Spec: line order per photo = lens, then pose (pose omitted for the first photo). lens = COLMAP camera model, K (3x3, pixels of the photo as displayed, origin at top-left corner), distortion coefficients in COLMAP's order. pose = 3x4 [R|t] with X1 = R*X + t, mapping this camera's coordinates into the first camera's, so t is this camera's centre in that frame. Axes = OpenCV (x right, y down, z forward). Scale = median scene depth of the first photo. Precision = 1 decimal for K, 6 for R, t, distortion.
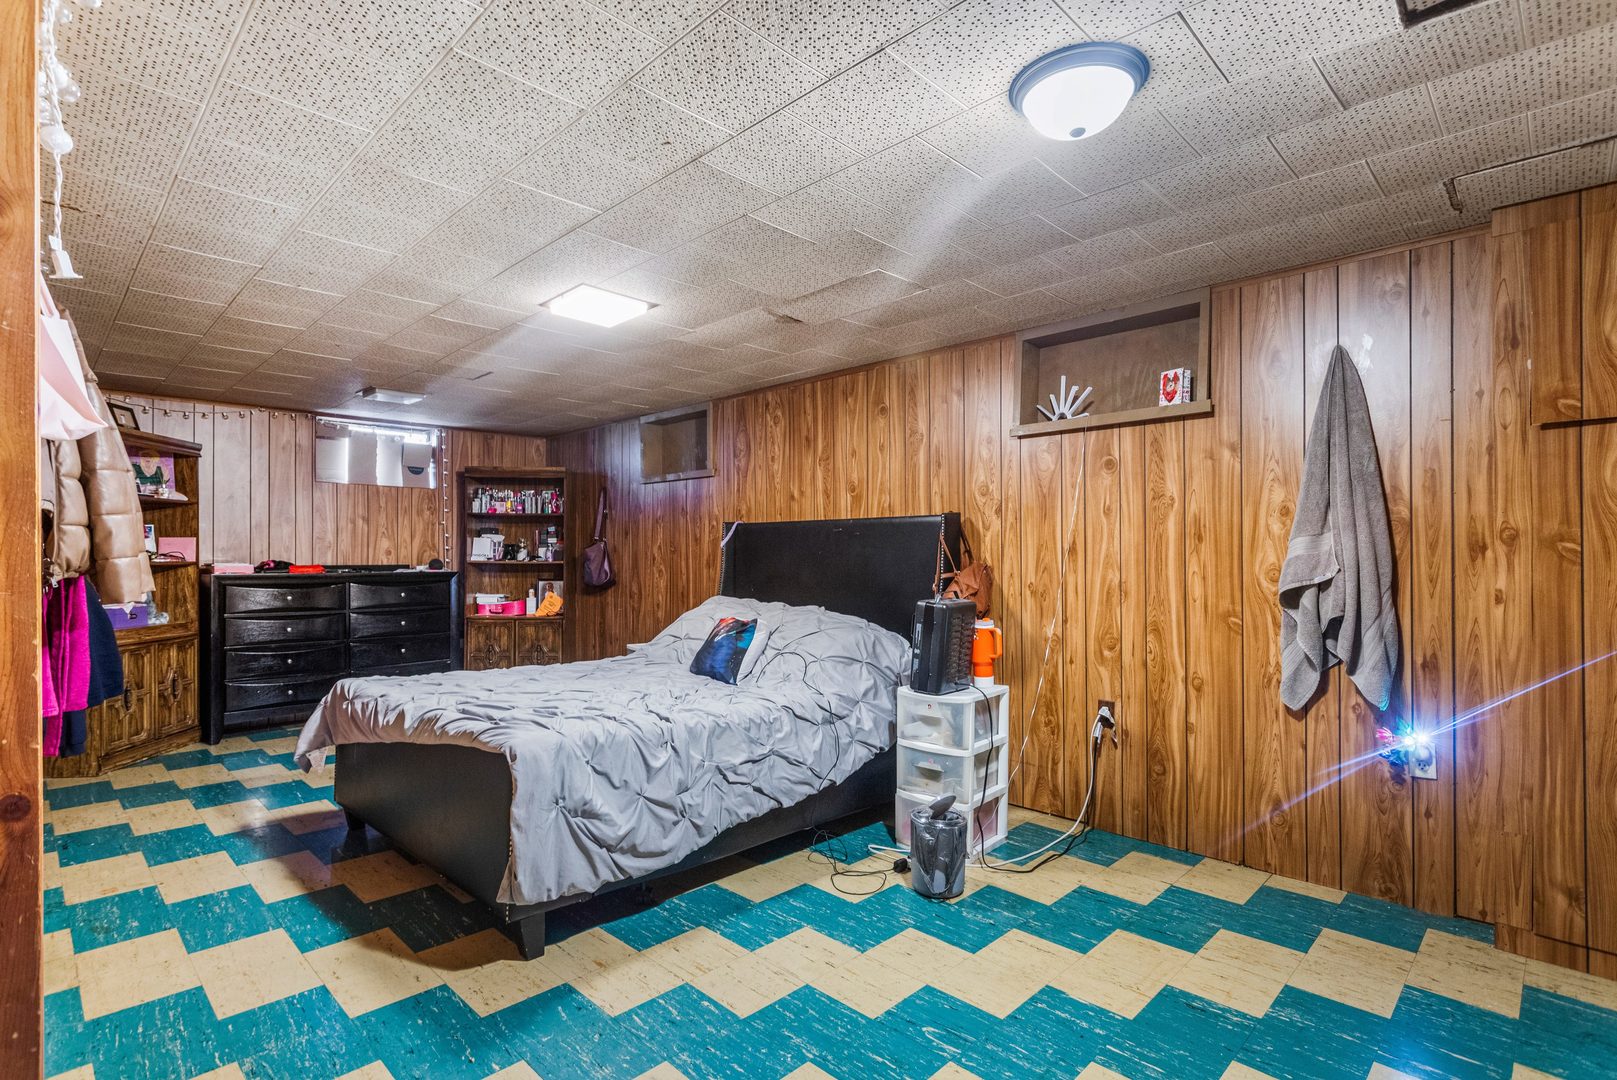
lens RADIAL K [[788.1, 0, 810.2], [0, 788.1, 554.6], [0, 0, 1]] dist [0.003895, 0.001191]
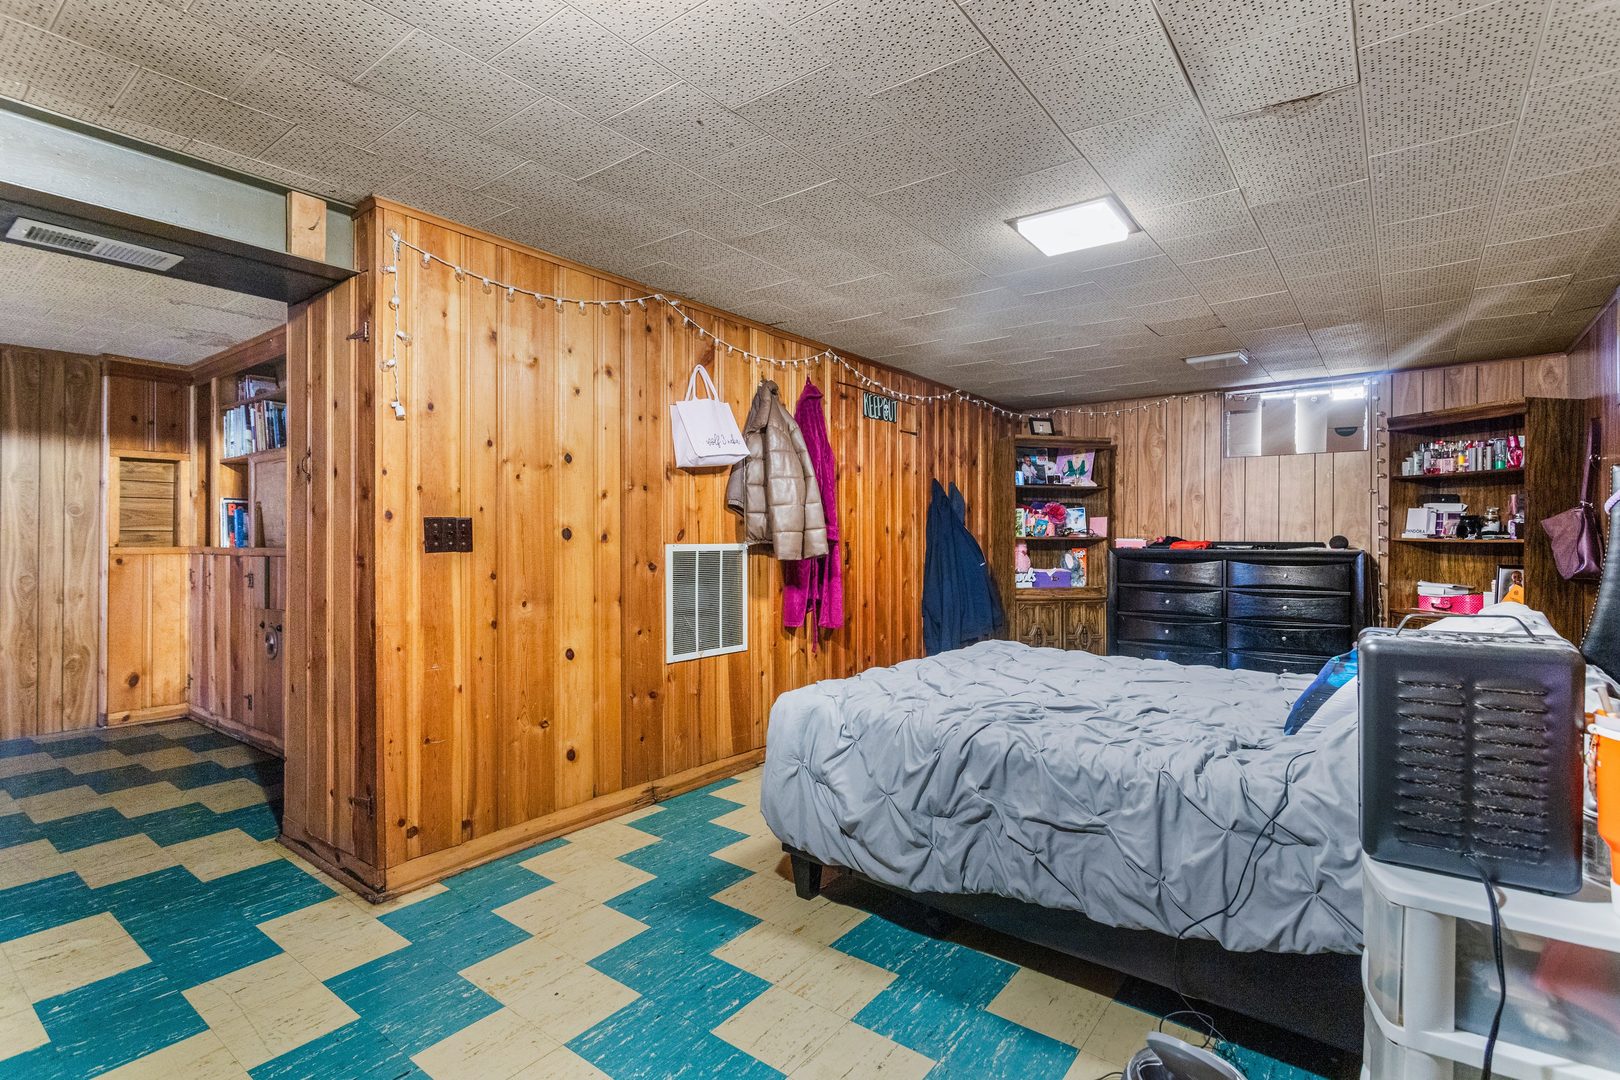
lens RADIAL K [[784.2, 0, 808.2], [0, 784.2, 533.6], [0, 0, 1]] dist [0.002278, 0.000522]
pose [[0.116033, -0.000088, -0.993245, 0.376021], [0.000508, 1.000000, -0.000029, 0.003945], [0.993245, -0.000501, 0.116033, 0.454200]]
